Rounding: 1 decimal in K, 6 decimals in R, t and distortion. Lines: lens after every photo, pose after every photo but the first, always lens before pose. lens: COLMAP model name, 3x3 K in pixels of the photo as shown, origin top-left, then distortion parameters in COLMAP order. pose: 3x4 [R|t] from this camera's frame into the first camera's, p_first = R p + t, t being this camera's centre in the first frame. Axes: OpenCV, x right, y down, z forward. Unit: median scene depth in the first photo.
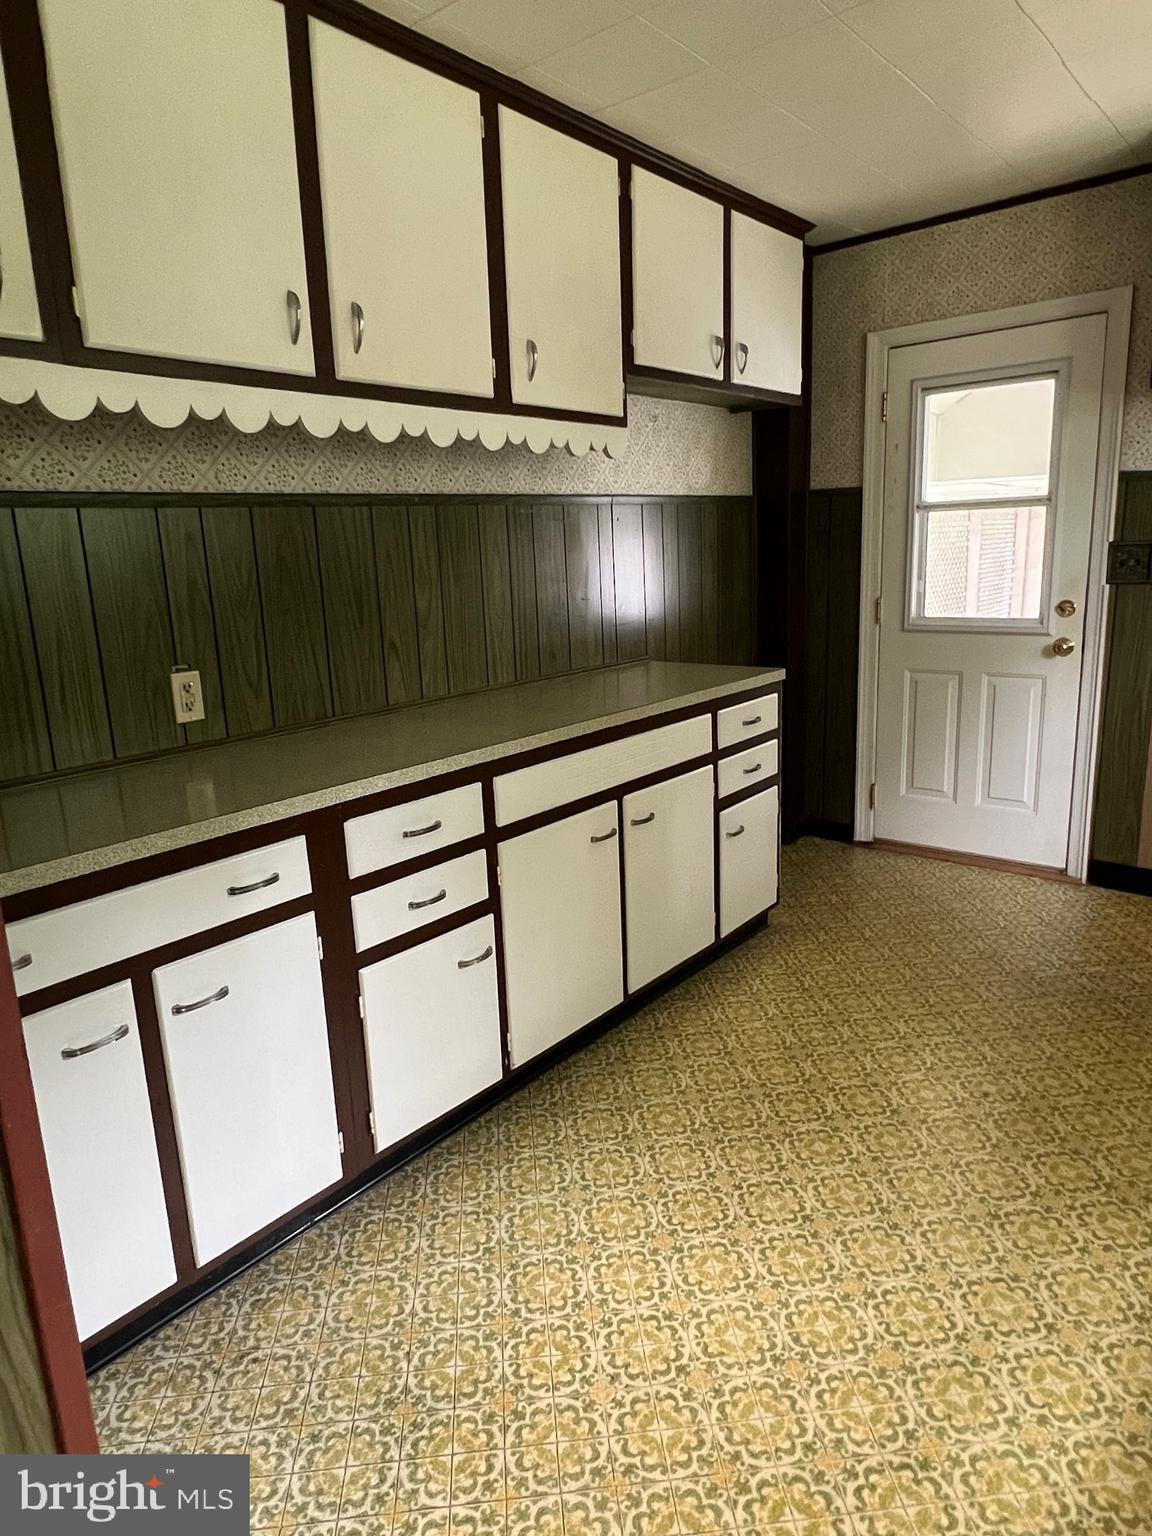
lens RADIAL K [[948.1, 0, 577.6], [0, 948.1, 765.5], [0, 0, 1]] dist [0.000585, -0.003441]
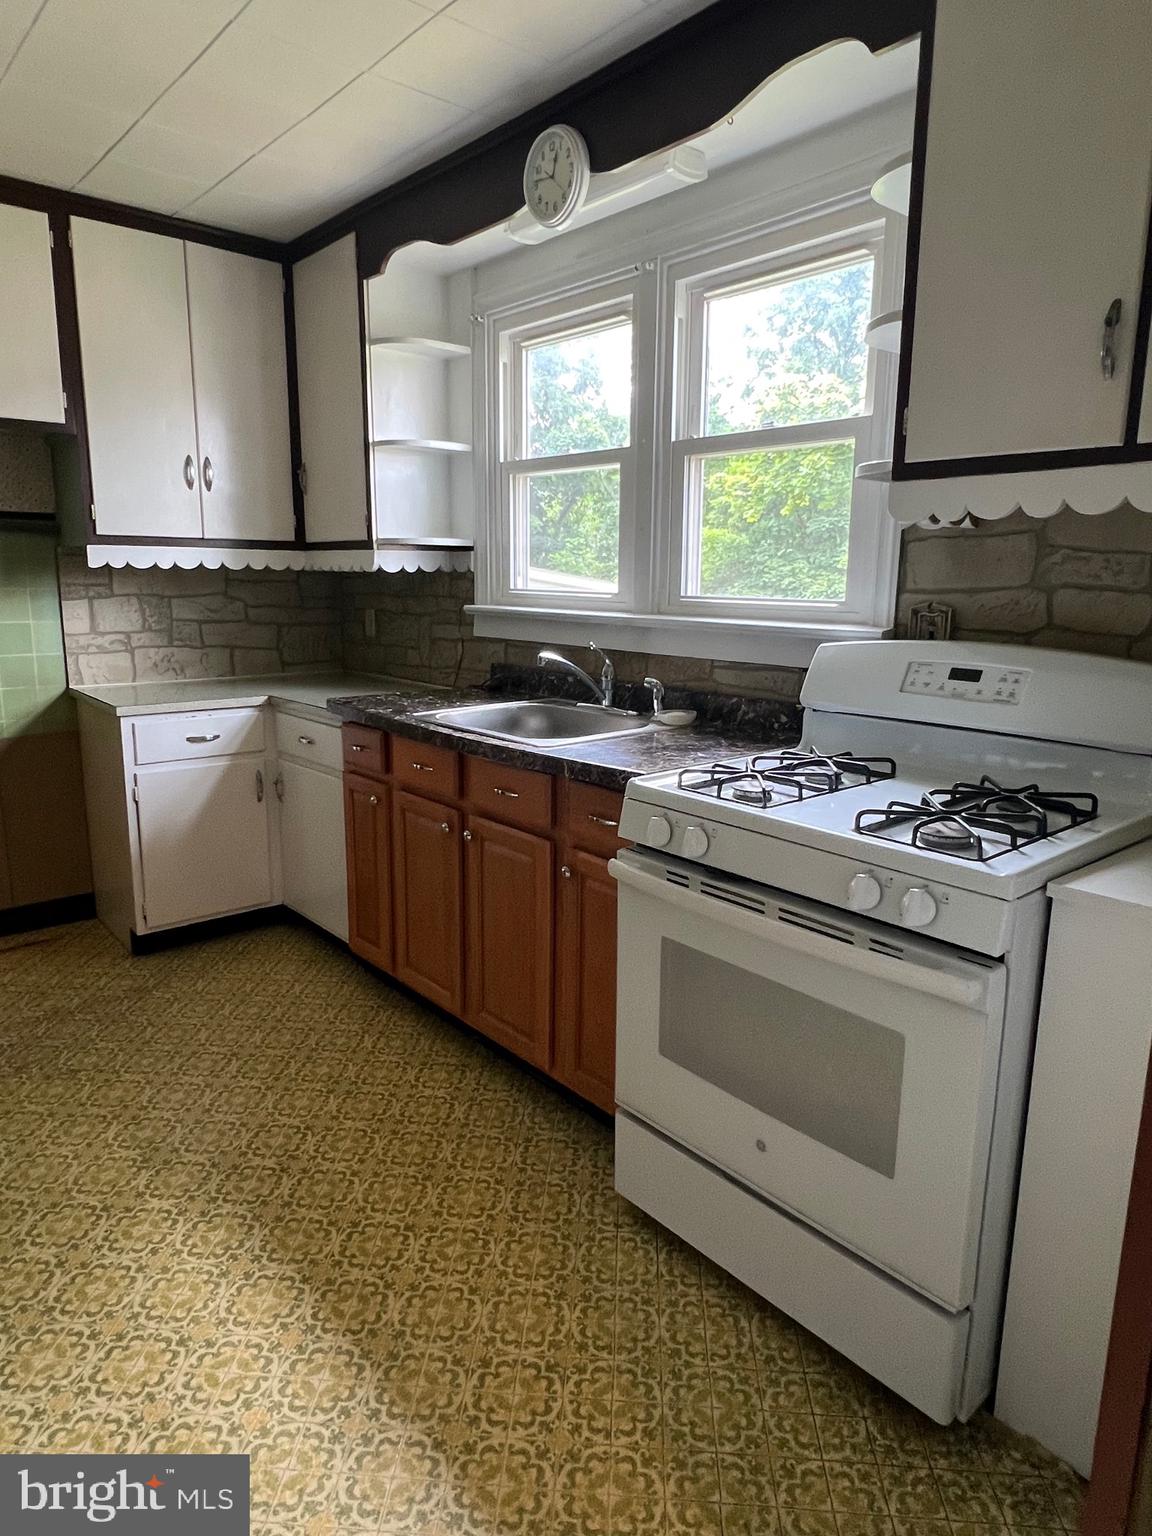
lens RADIAL K [[948.1, 0, 580.3], [0, 948.1, 763.5], [0, 0, 1]] dist [0.000585, -0.003441]
pose [[0.152031, -0.148729, 0.977121, -0.253051], [0.202995, 0.972237, 0.116401, -0.029865], [-0.967305, 0.180654, 0.178001, 0.225349]]
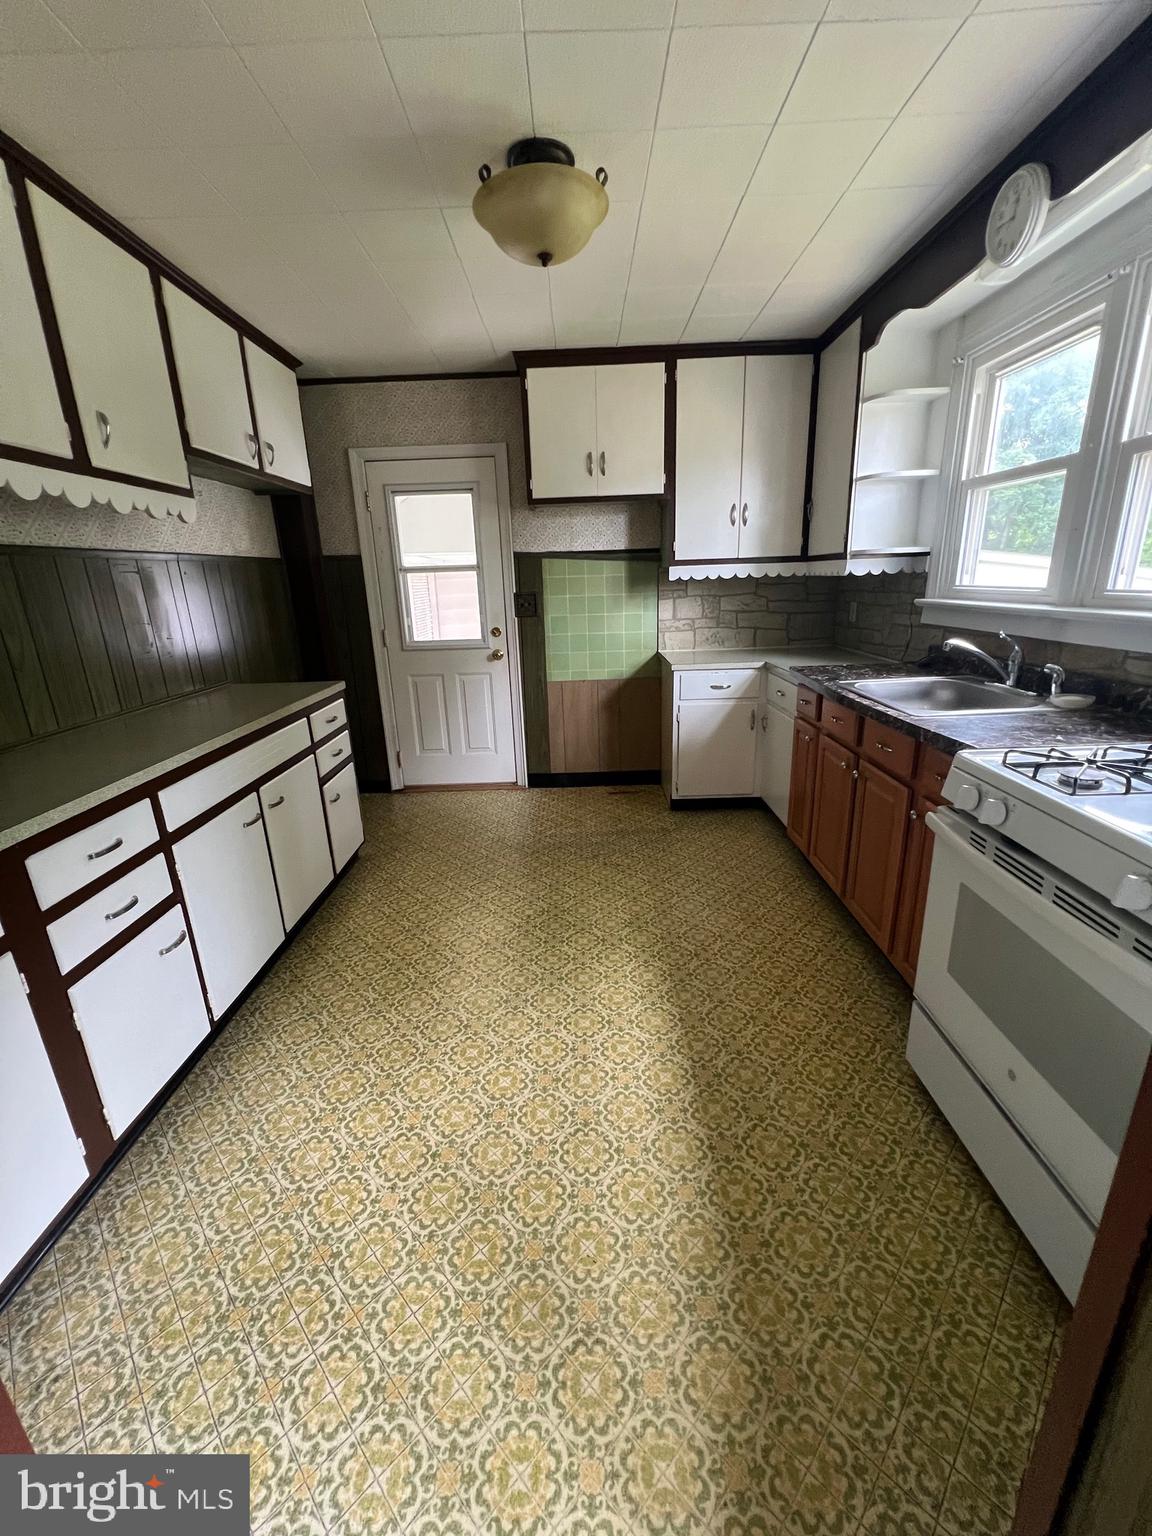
lens RADIAL K [[613.4, 0, 573.1], [0, 613.4, 767.0], [0, 0, 1]] dist [0.001228, -0.000346]
pose [[0.764687, -0.172125, 0.620989, -0.160852], [0.144362, 0.984932, 0.095234, -0.016114], [-0.628024, 0.016823, 0.778012, 0.078677]]
